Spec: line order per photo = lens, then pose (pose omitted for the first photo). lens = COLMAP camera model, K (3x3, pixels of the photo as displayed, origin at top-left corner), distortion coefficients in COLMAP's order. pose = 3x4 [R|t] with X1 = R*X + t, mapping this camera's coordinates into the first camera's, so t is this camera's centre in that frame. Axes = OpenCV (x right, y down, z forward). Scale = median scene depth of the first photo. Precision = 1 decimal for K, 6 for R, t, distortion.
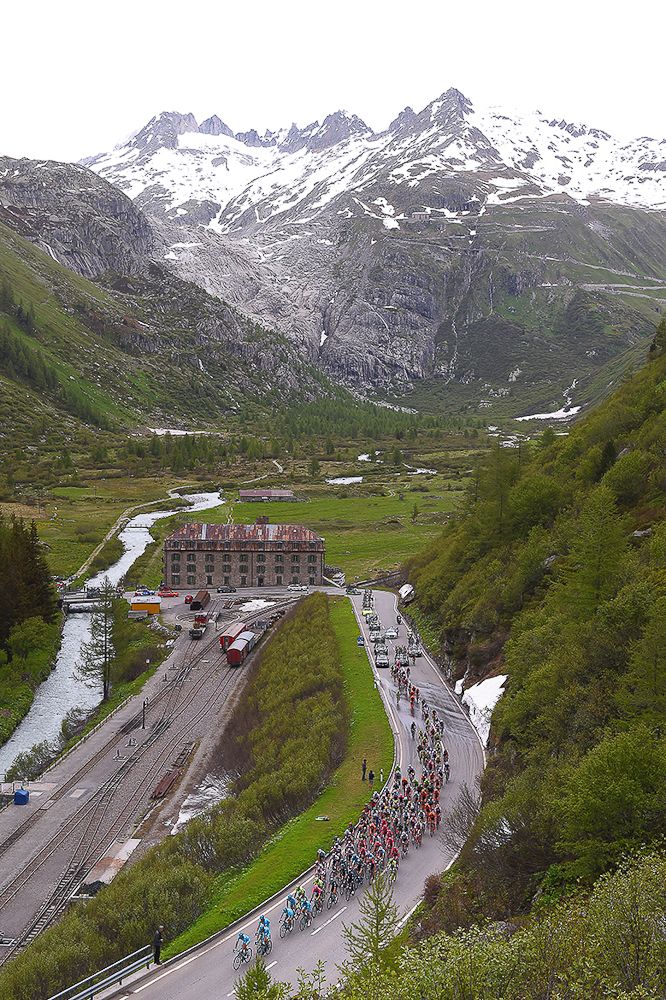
lens RADIAL K [[1141.4, 0, 337.6], [0, 1141.4, 507.0], [0, 0, 1]] dist [0.067412, 0.000000]
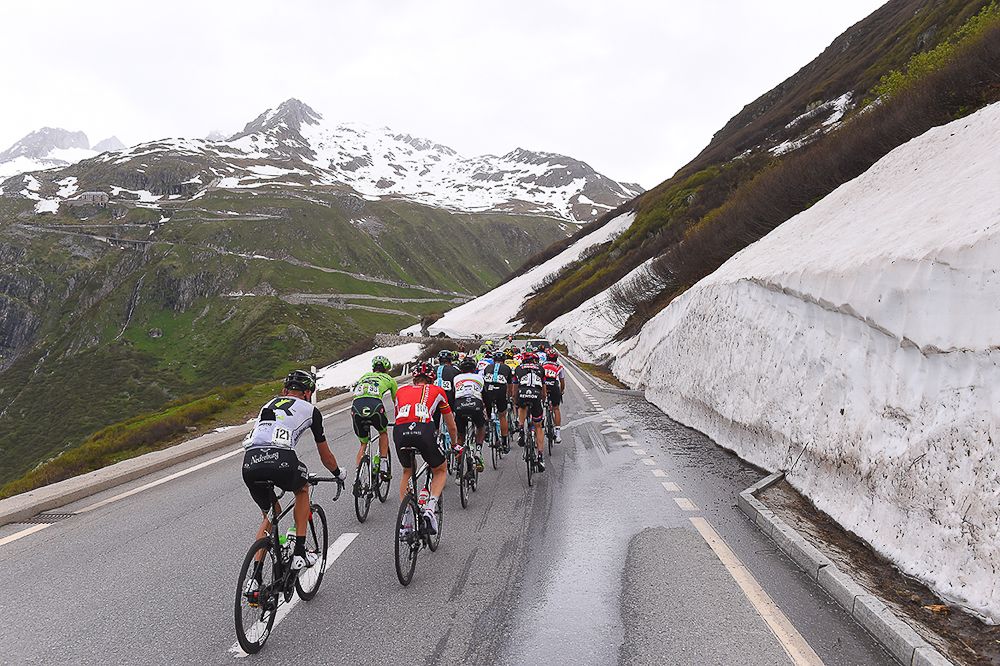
lens RADIAL K [[857.5, 0, 493.5], [0, 857.5, 330.2], [0, 0, 1]] dist [-0.005518, 0.000671]
pose [[0.984856, -0.000981, 0.173374, 0.202780], [0.027188, 0.988487, -0.148846, -0.081379], [-0.171232, 0.151305, 0.973543, 0.422435]]
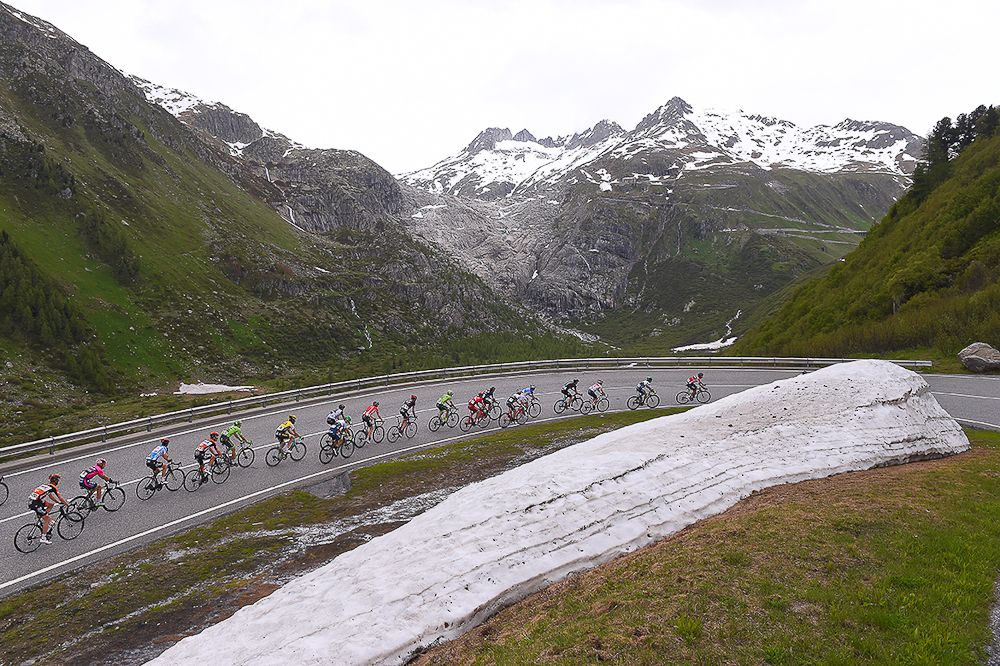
lens RADIAL K [[719.4, 0, 491.5], [0, 719.4, 332.4], [0, 0, 1]] dist [-0.034094, -0.010557]
pose [[0.980731, -0.000088, -0.195361, 0.071574], [-0.012441, 0.997942, -0.062900, -0.028754], [0.194964, 0.064119, 0.978712, 0.178775]]
